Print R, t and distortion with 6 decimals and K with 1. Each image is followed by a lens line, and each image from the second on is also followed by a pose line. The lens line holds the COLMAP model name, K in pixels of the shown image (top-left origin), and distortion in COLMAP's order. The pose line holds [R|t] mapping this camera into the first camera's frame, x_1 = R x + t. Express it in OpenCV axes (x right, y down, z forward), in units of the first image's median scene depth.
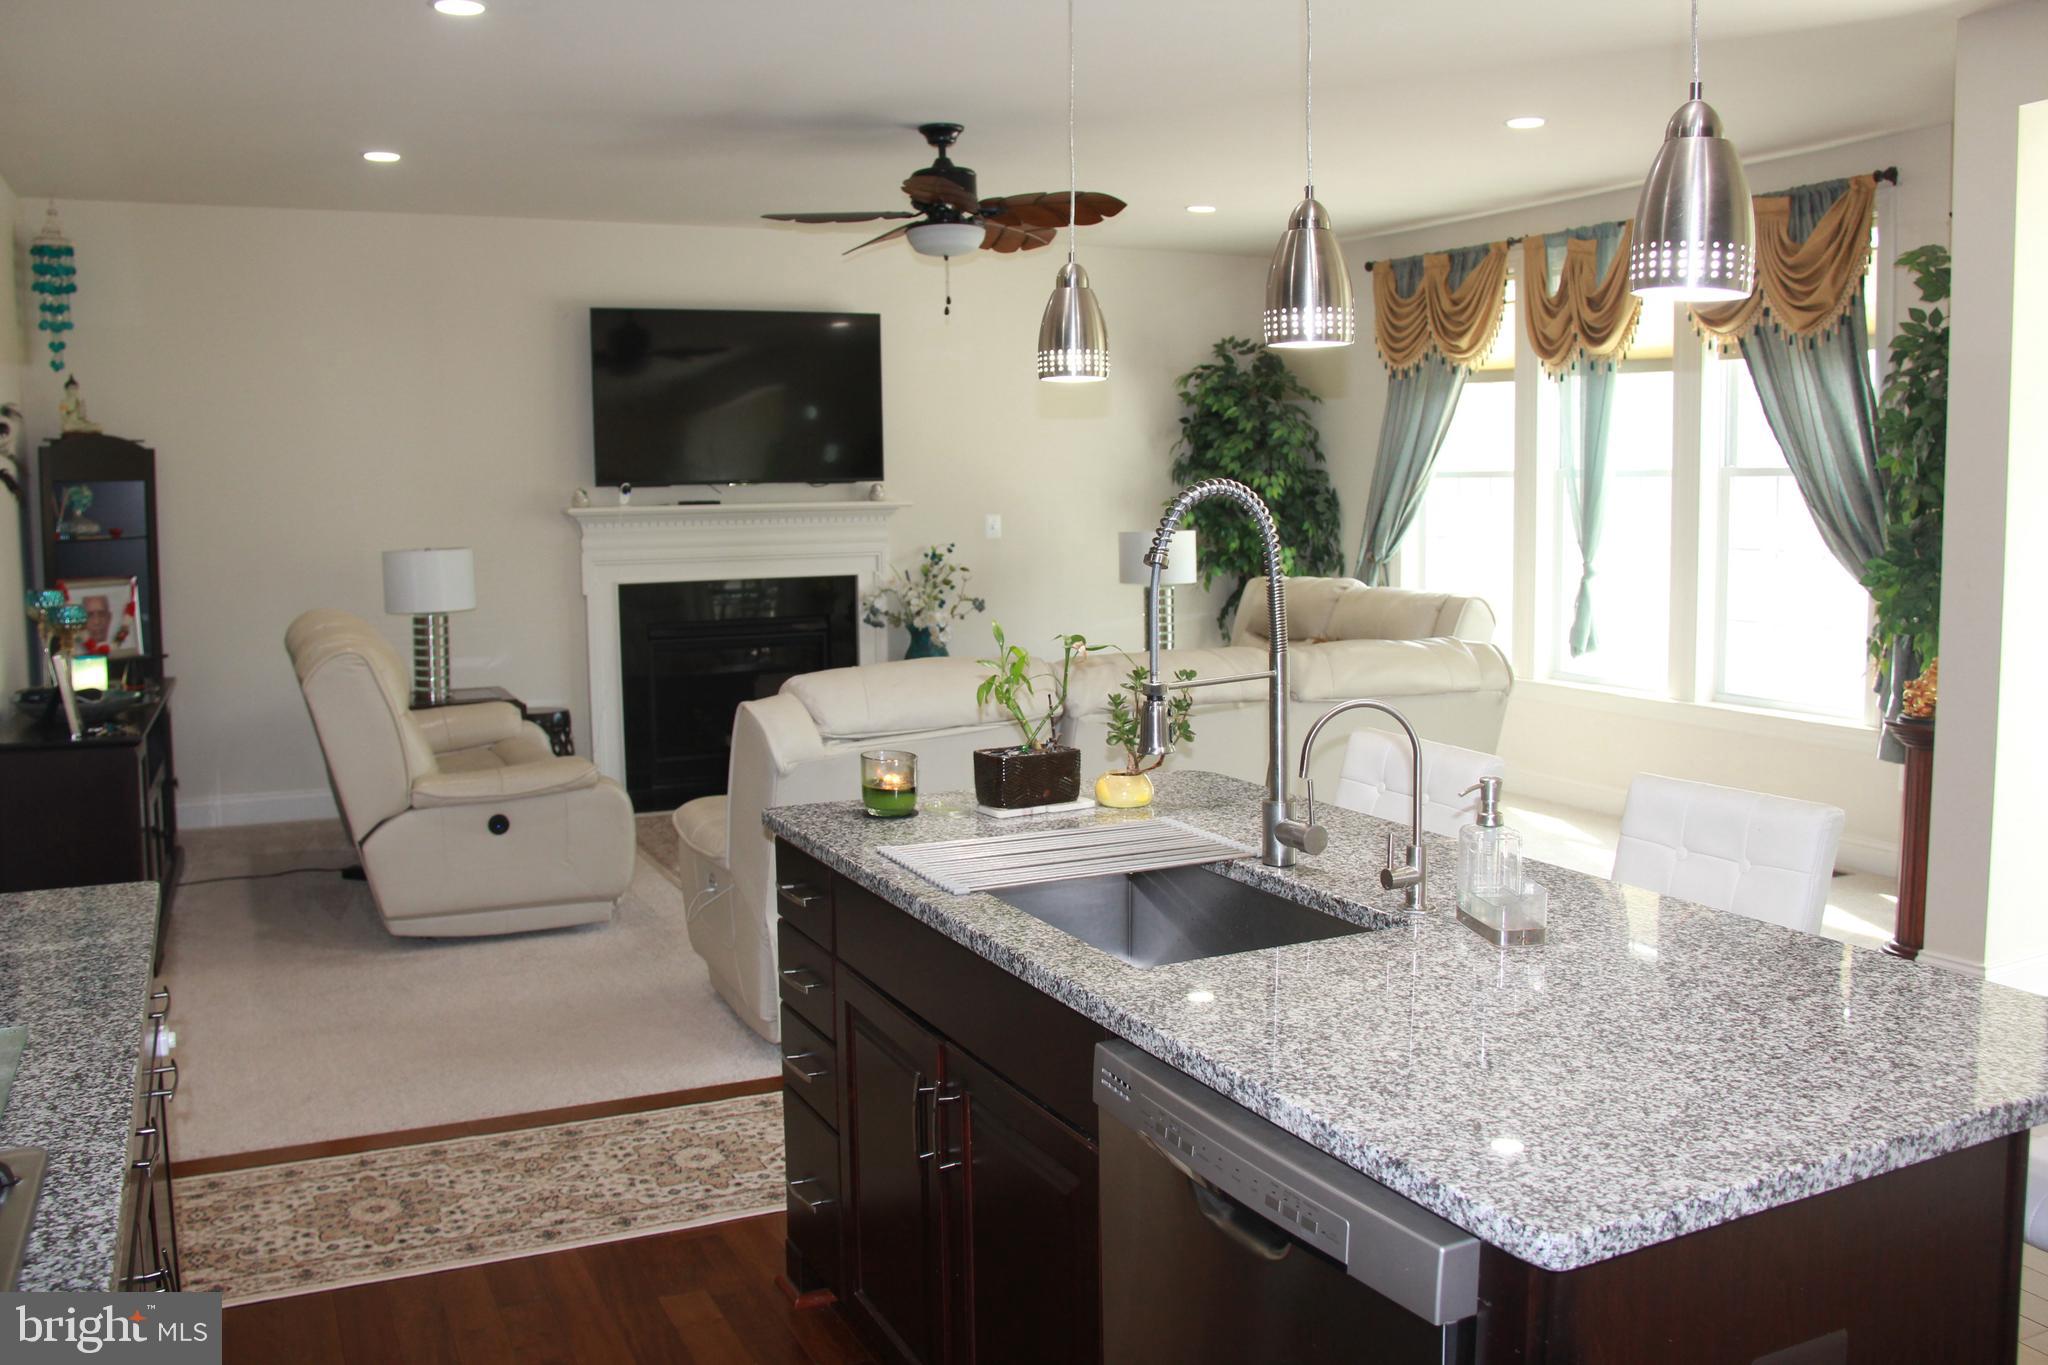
lens RADIAL K [[1716.2, 0, 990.0], [0, 1716.2, 650.0], [0, 0, 1]] dist [-0.188151, 0.140186]
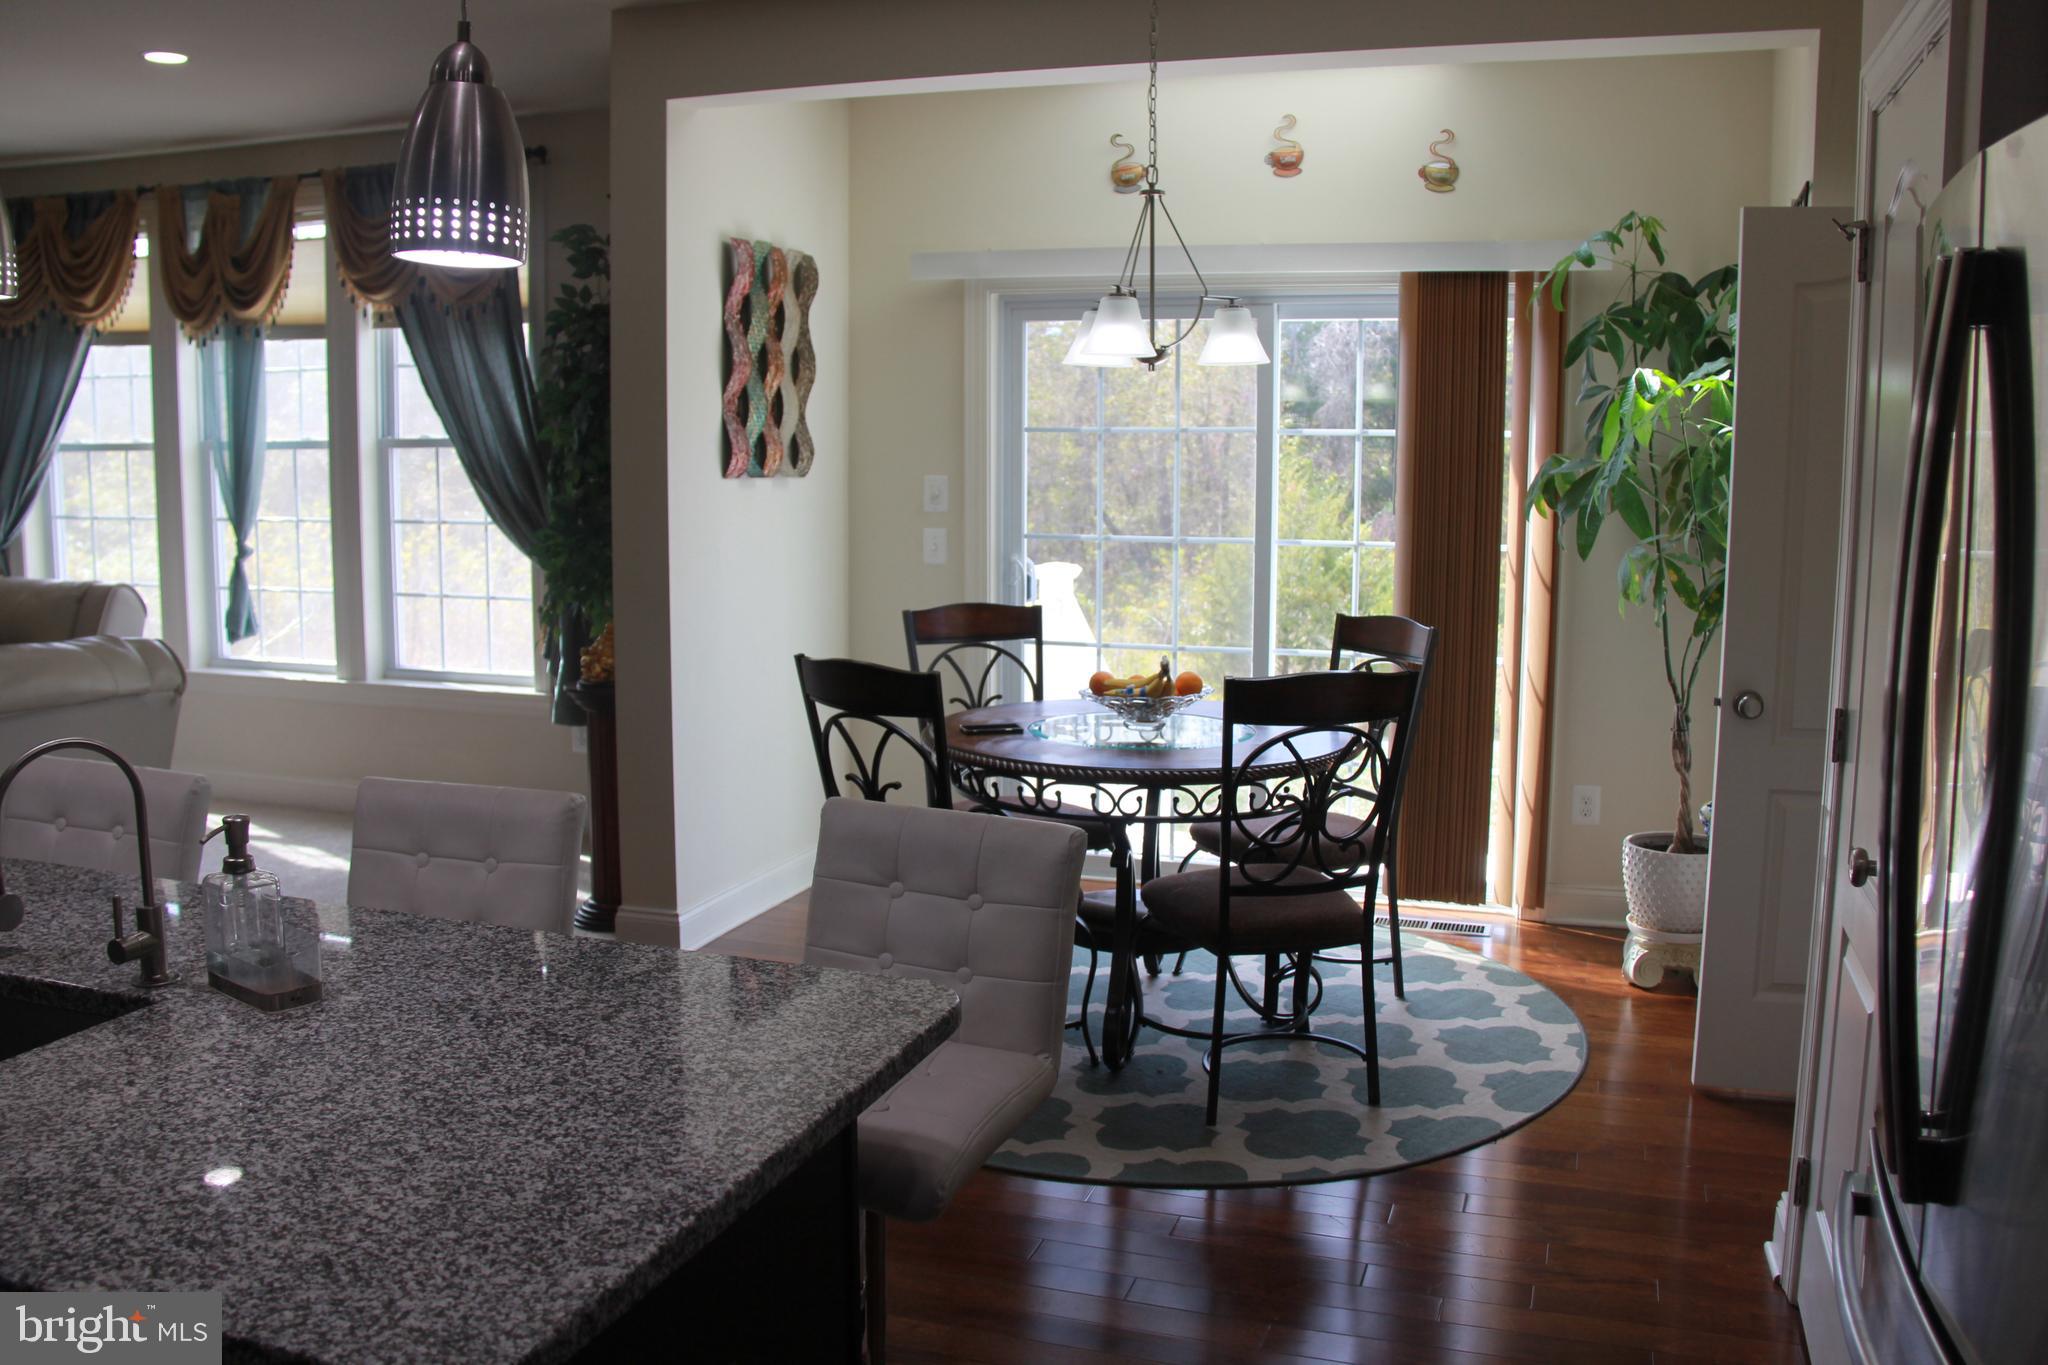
lens RADIAL K [[1725.8, 0, 1004.5], [0, 1725.8, 652.7], [0, 0, 1]] dist [-0.191323, 0.164853]
pose [[0.705192, -0.069975, 0.705555, -0.013617], [0.055292, 0.997515, 0.043667, -0.016630], [-0.706857, 0.008218, 0.707309, 0.095212]]
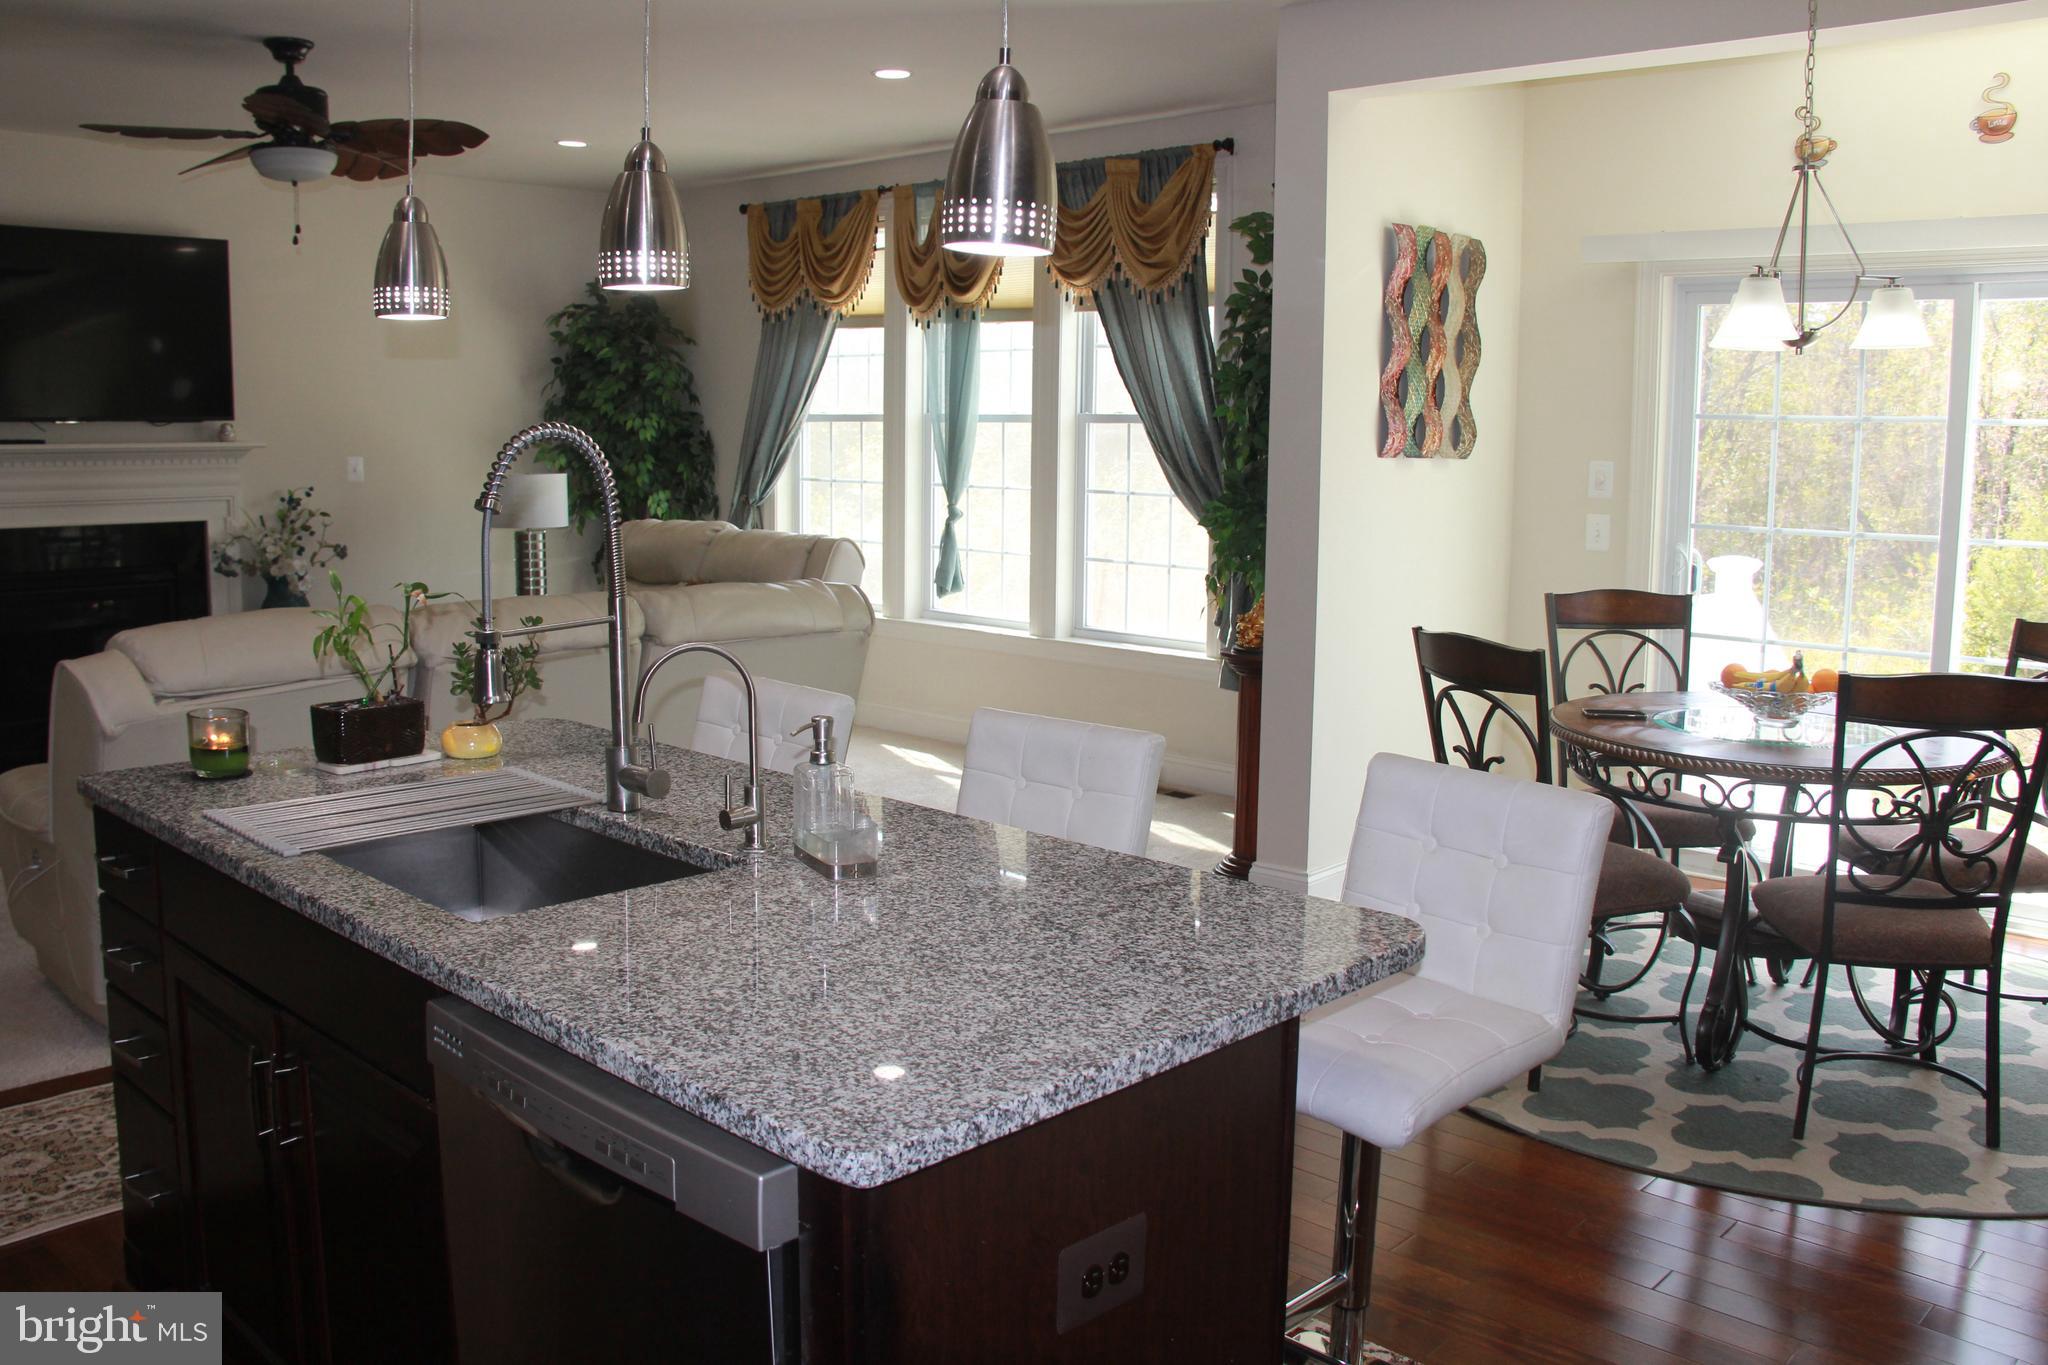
lens RADIAL K [[1725.8, 0, 1004.5], [0, 1725.8, 652.7], [0, 0, 1]] dist [-0.191323, 0.164853]
pose [[0.935882, -0.025213, 0.351411, 0.025476], [0.012928, 0.999222, 0.037263, -0.000446], [-0.352077, -0.030331, 0.935480, -0.010726]]
